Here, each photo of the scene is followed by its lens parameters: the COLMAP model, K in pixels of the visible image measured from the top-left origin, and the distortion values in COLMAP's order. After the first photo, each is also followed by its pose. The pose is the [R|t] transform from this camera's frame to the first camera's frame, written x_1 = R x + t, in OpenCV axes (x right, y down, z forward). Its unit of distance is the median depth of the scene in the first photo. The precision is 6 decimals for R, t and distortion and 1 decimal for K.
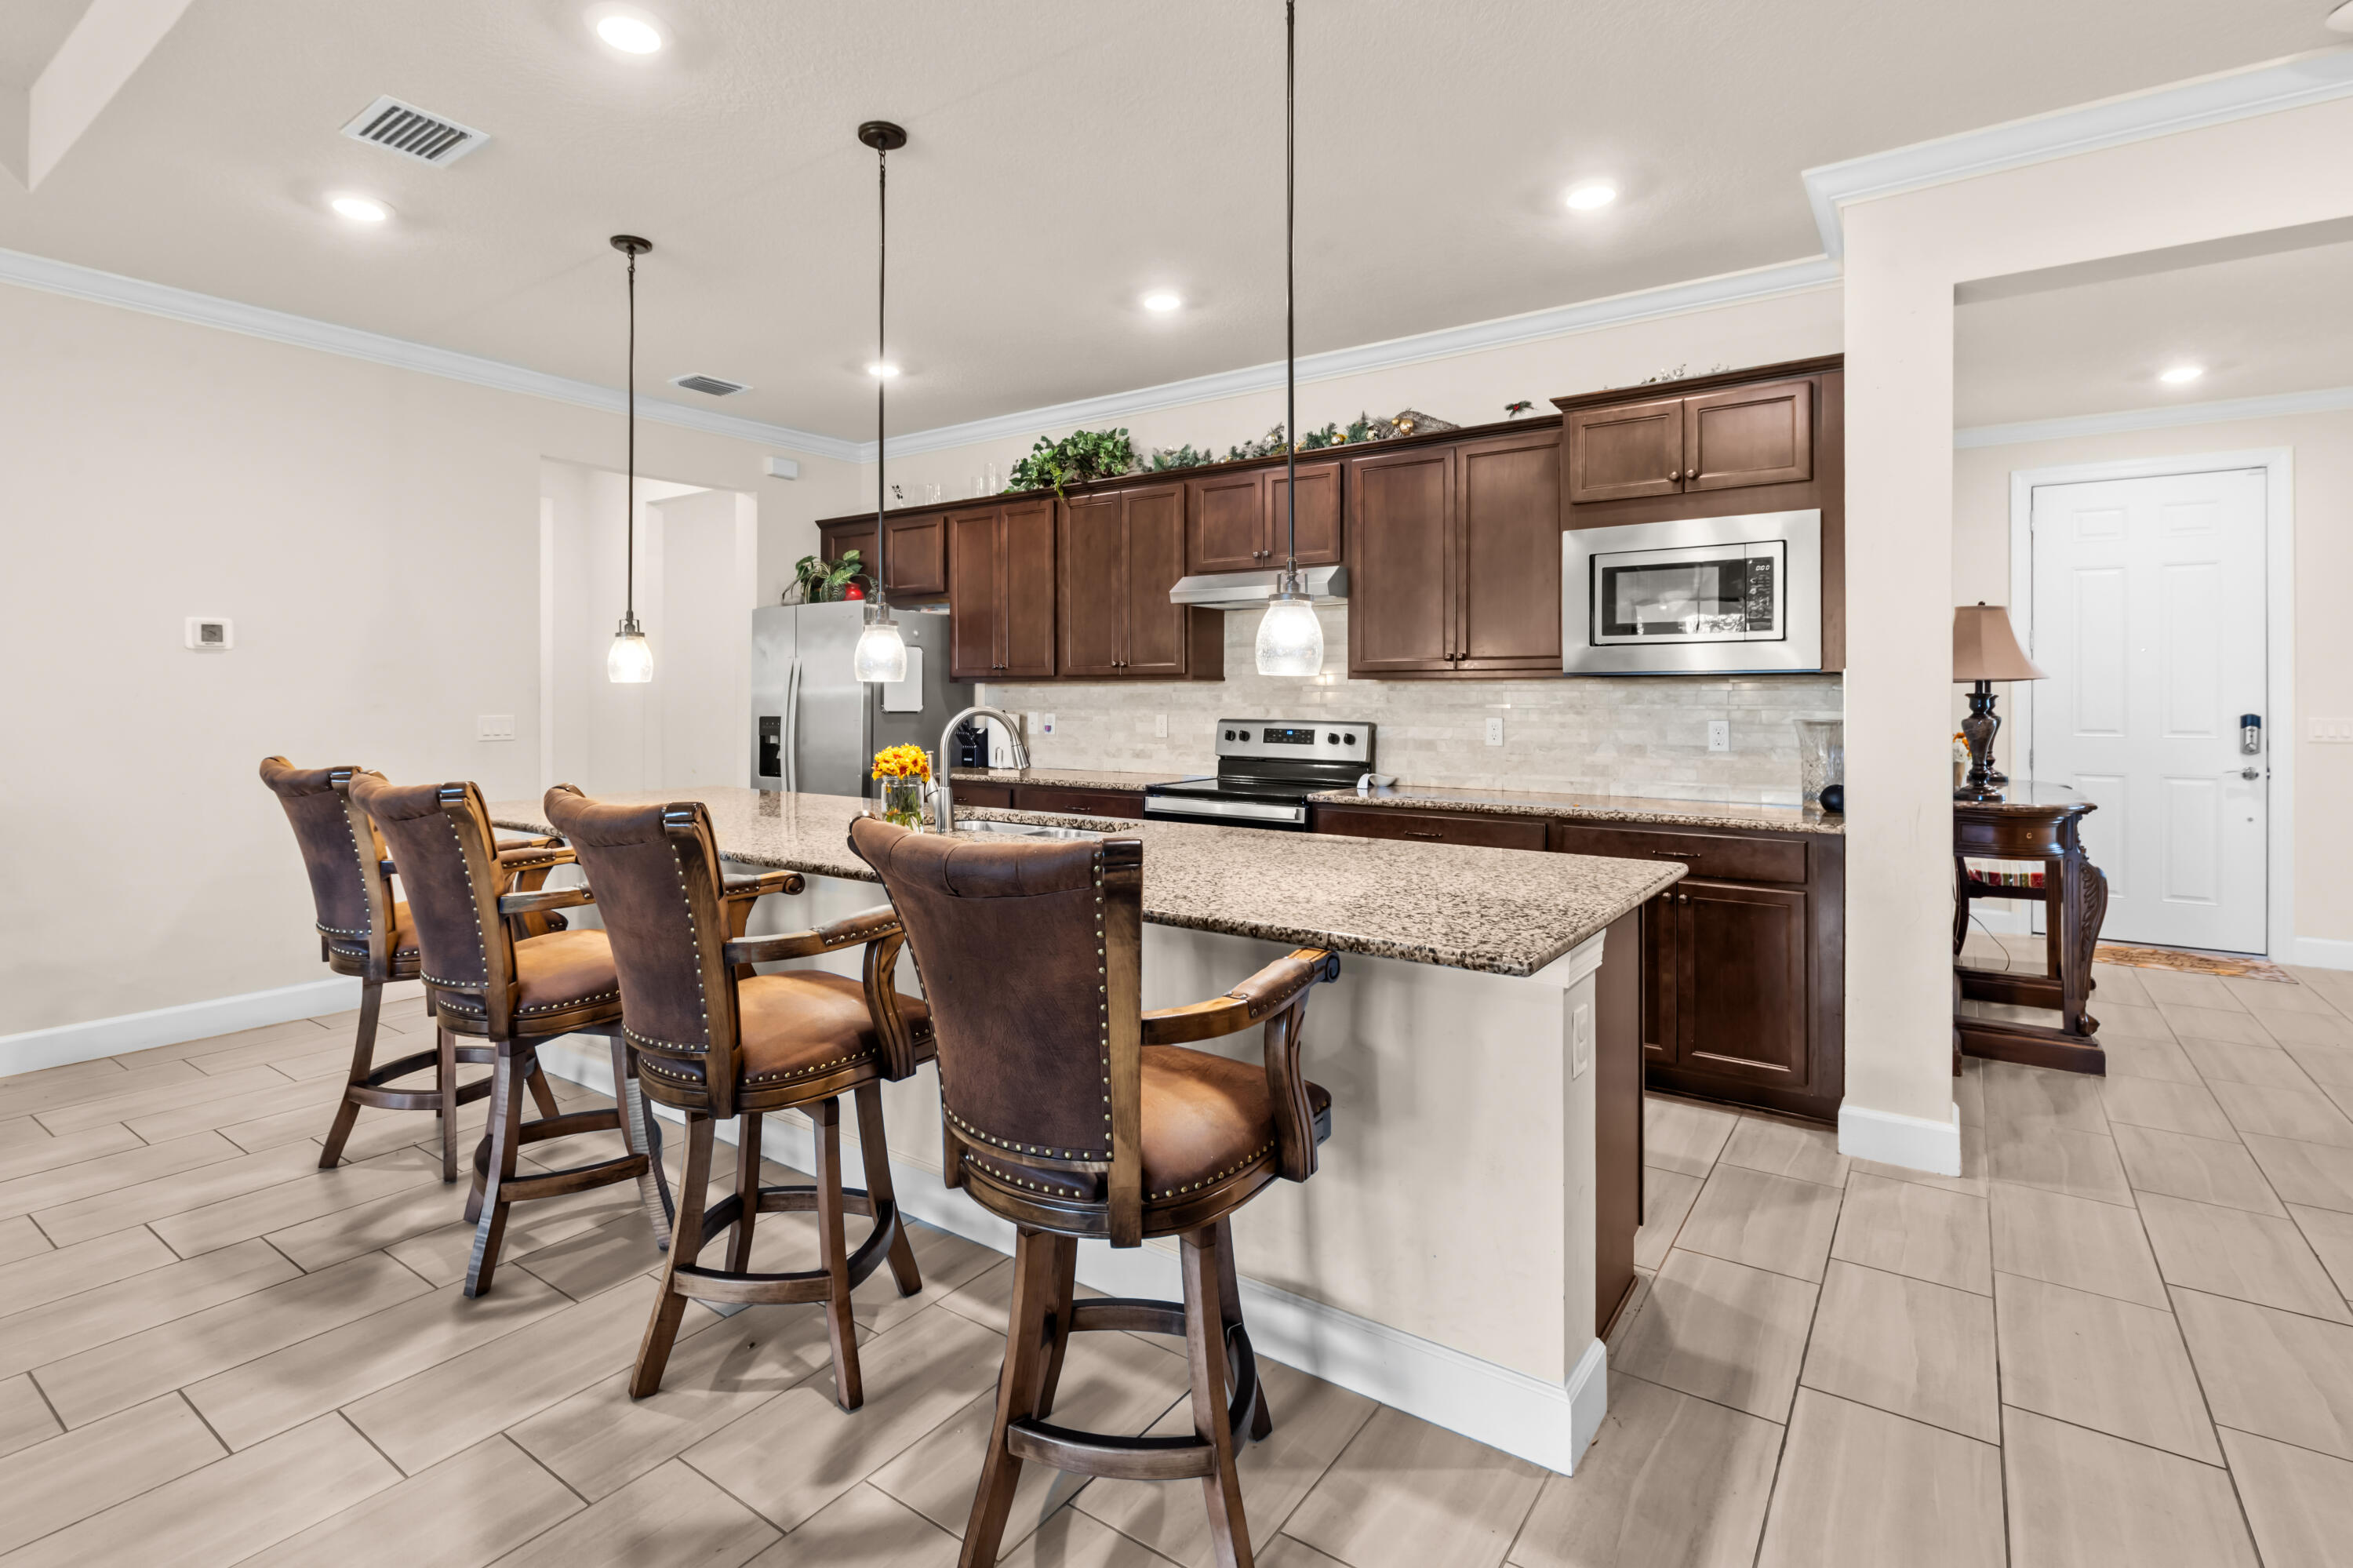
lens RADIAL K [[1125.5, 0, 1132.1], [0, 1125.5, 698.1], [0, 0, 1]] dist [-0.000737, -0.001638]
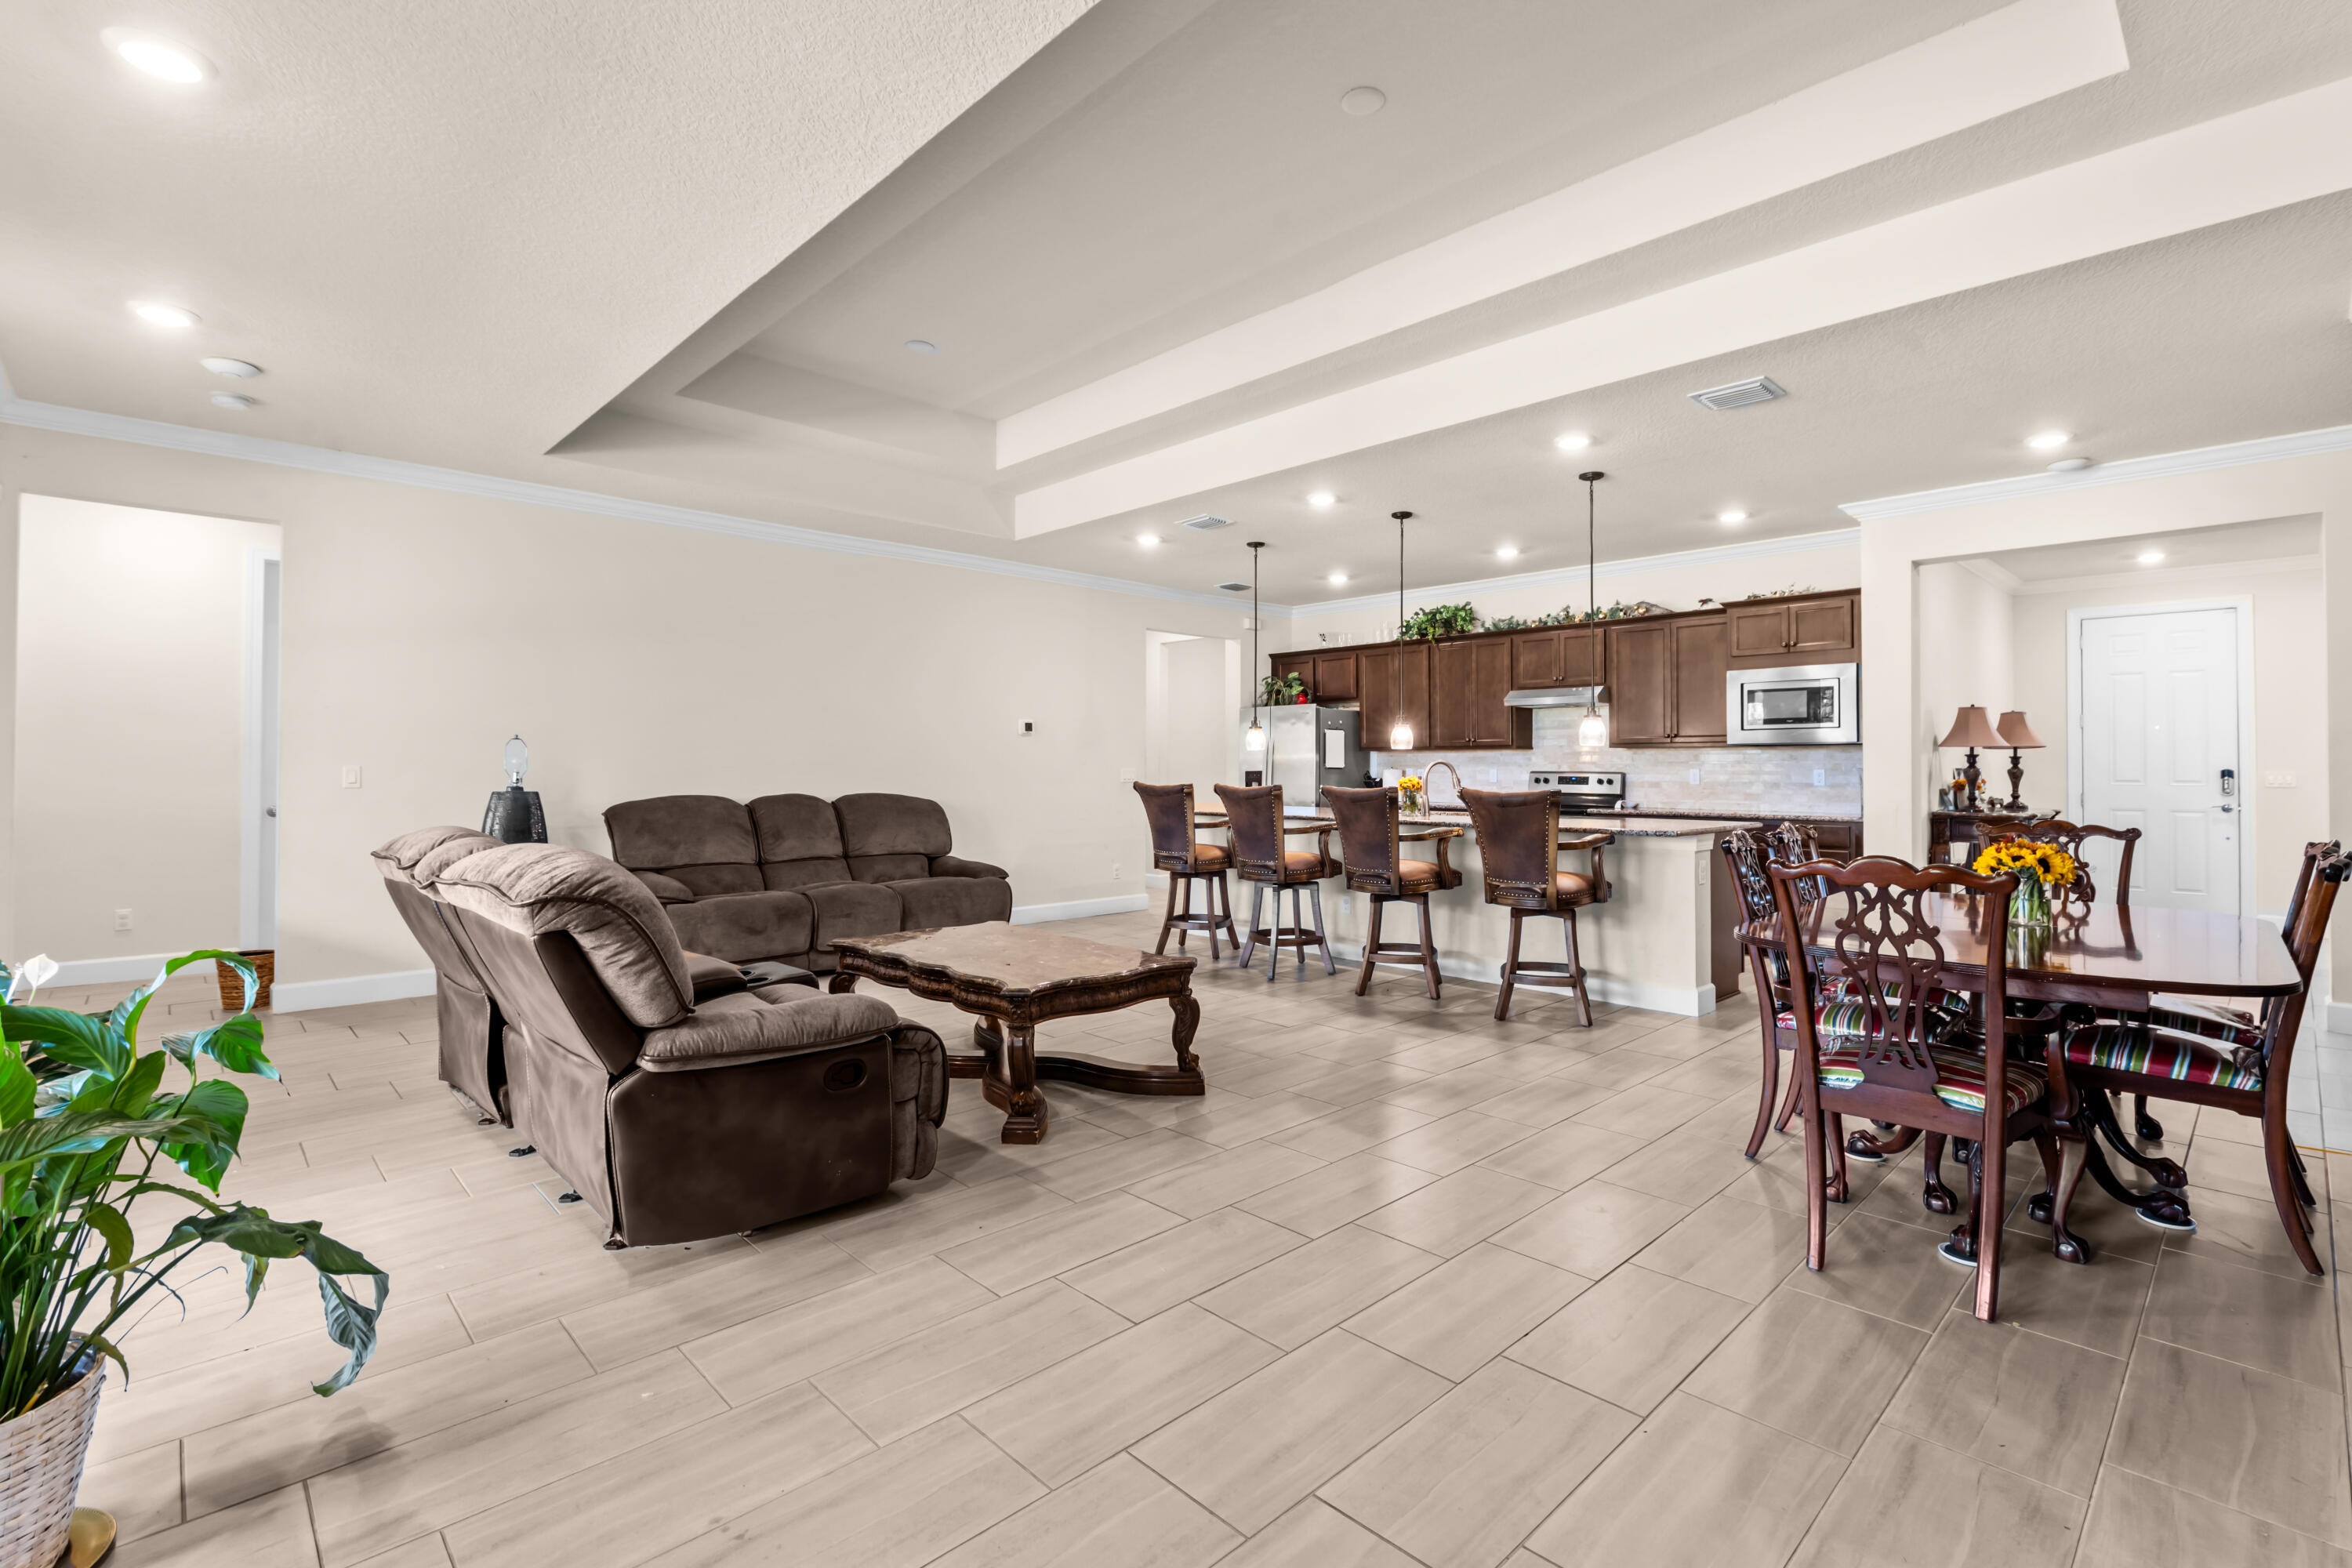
lens RADIAL K [[1064.5, 0, 1194.2], [0, 1064.5, 759.0], [0, 0, 1]] dist [-0.001579, -0.001757]
pose [[0.985830, -0.001781, -0.167739, -0.177525], [-0.000045, 0.999941, -0.010883, 0.019415], [0.167749, 0.010736, 0.985771, -0.793280]]
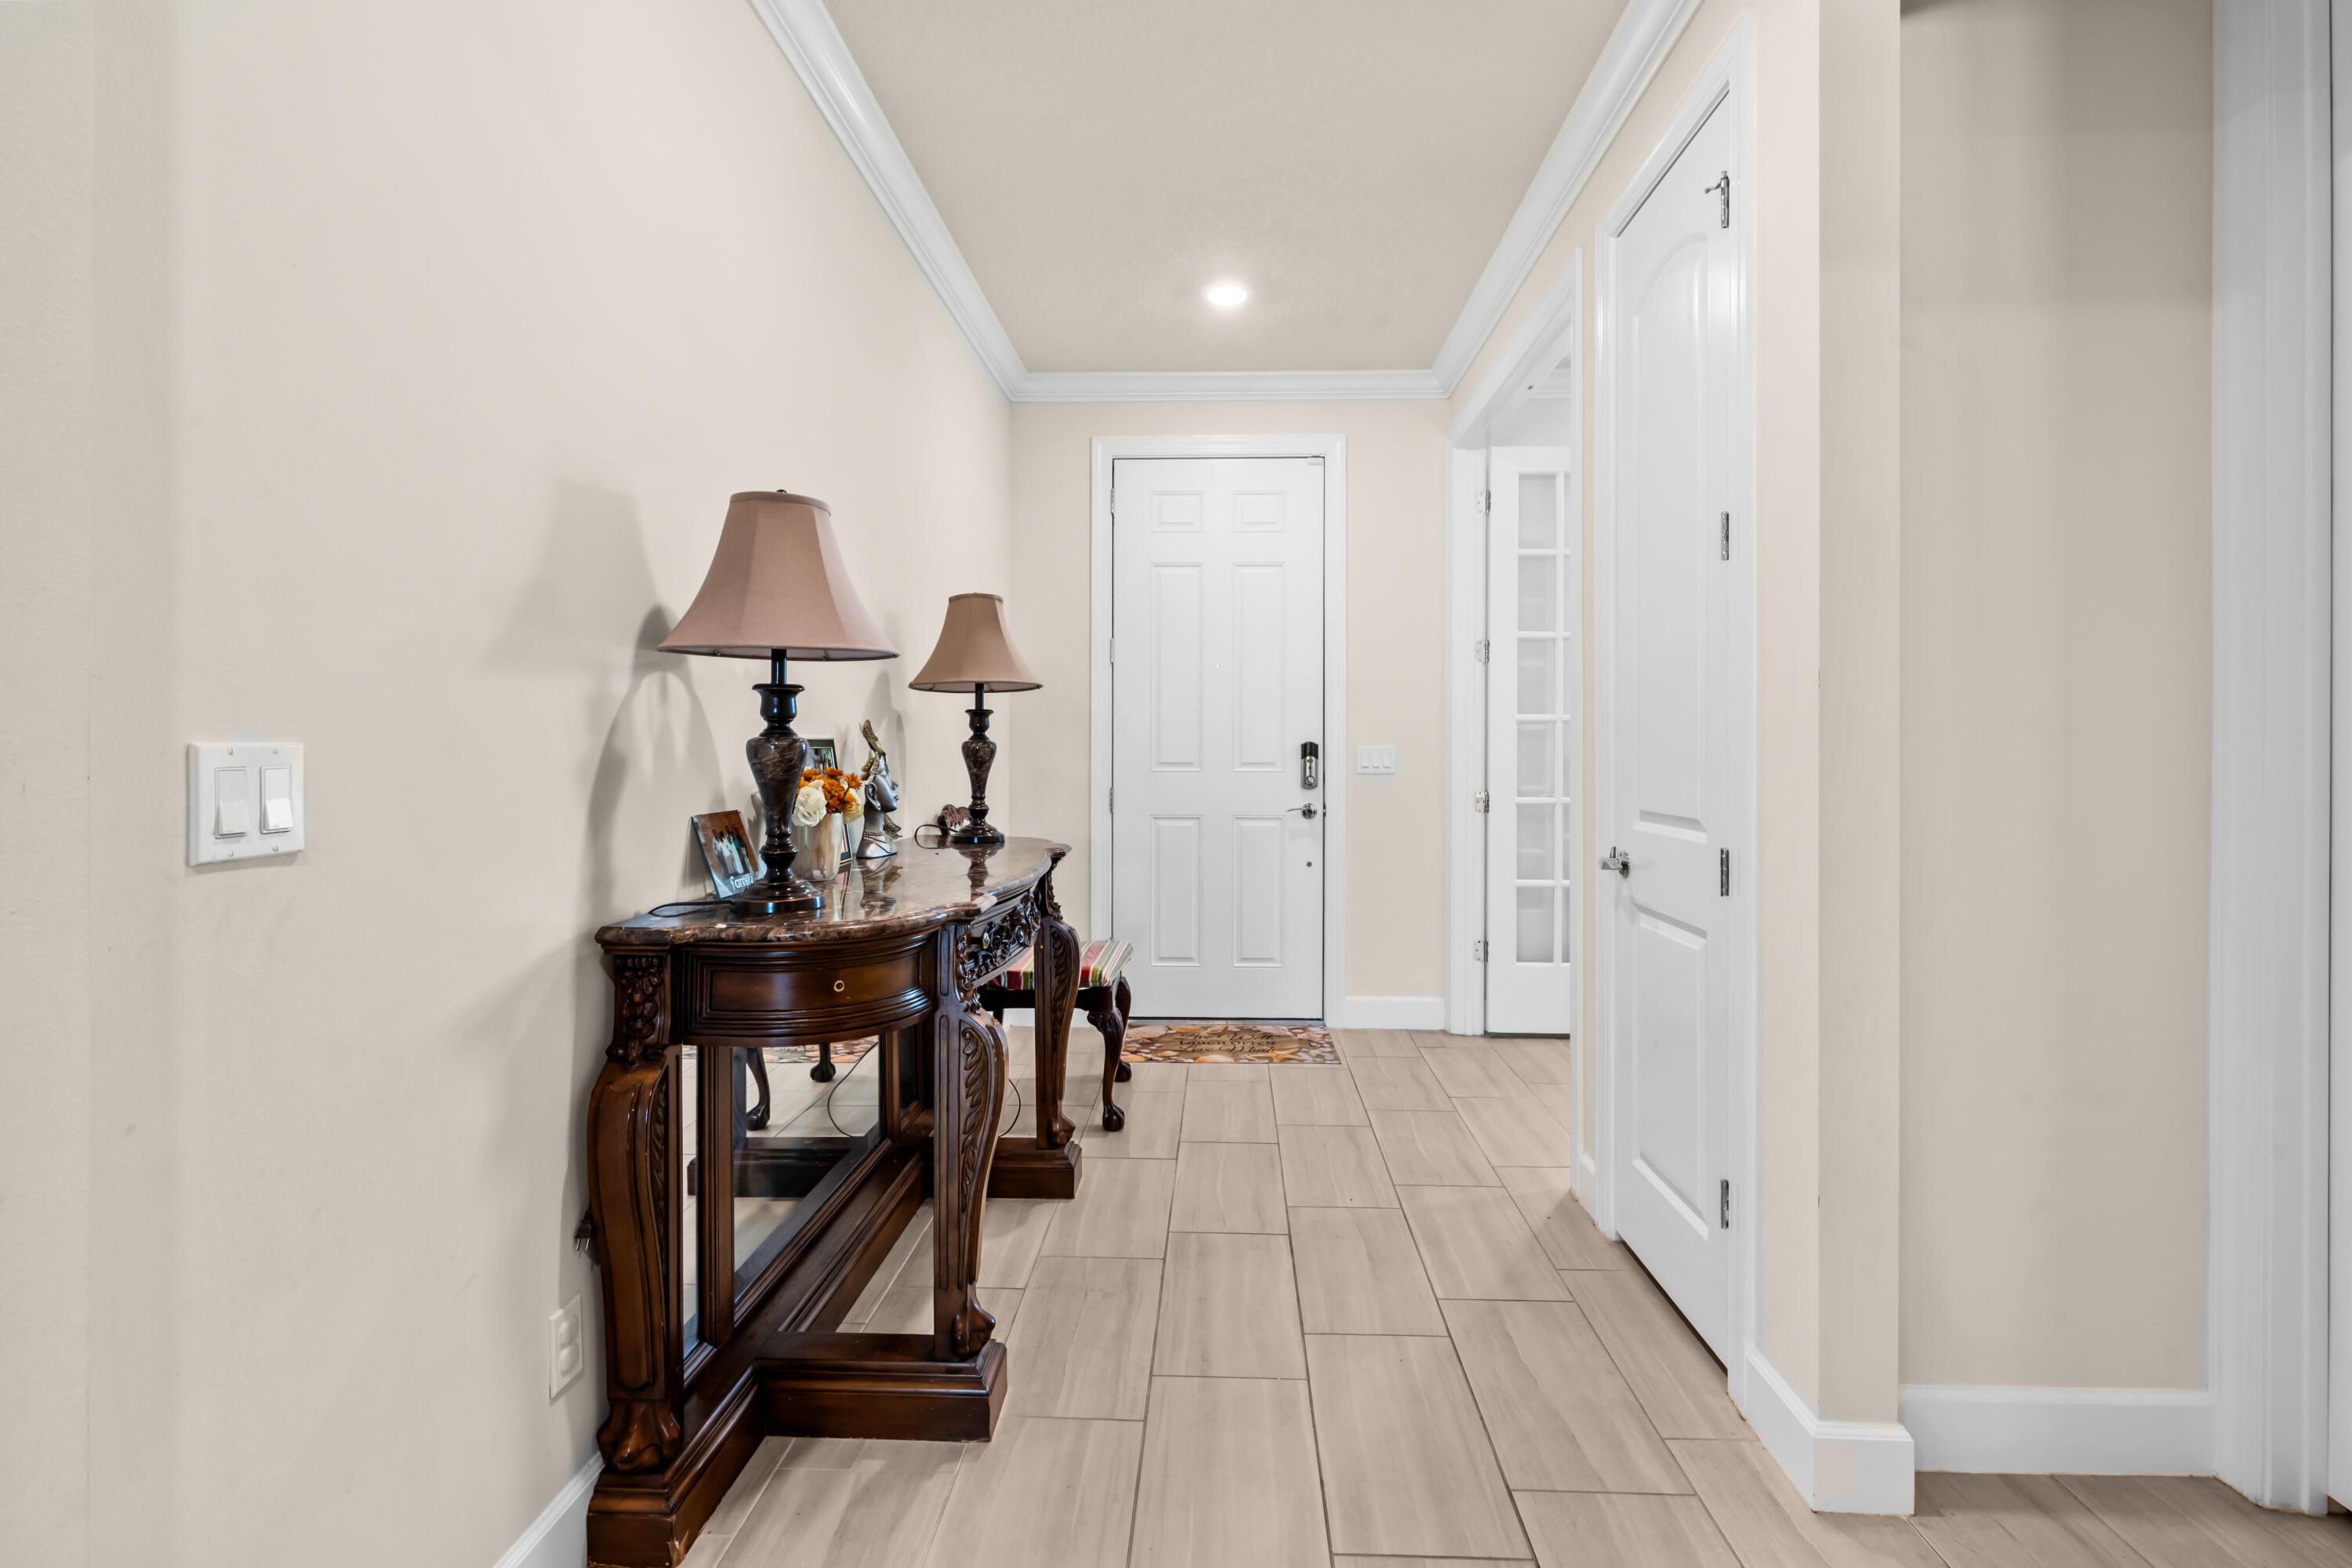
lens RADIAL K [[1064.5, 0, 1187.1], [0, 1064.5, 751.1], [0, 0, 1]] dist [-0.001579, -0.001757]
pose [[0.824426, -0.004618, 0.565951, 0.548499], [-0.000156, 0.999965, 0.008386, 0.017319], [-0.565970, -0.007002, 0.824396, 0.456378]]
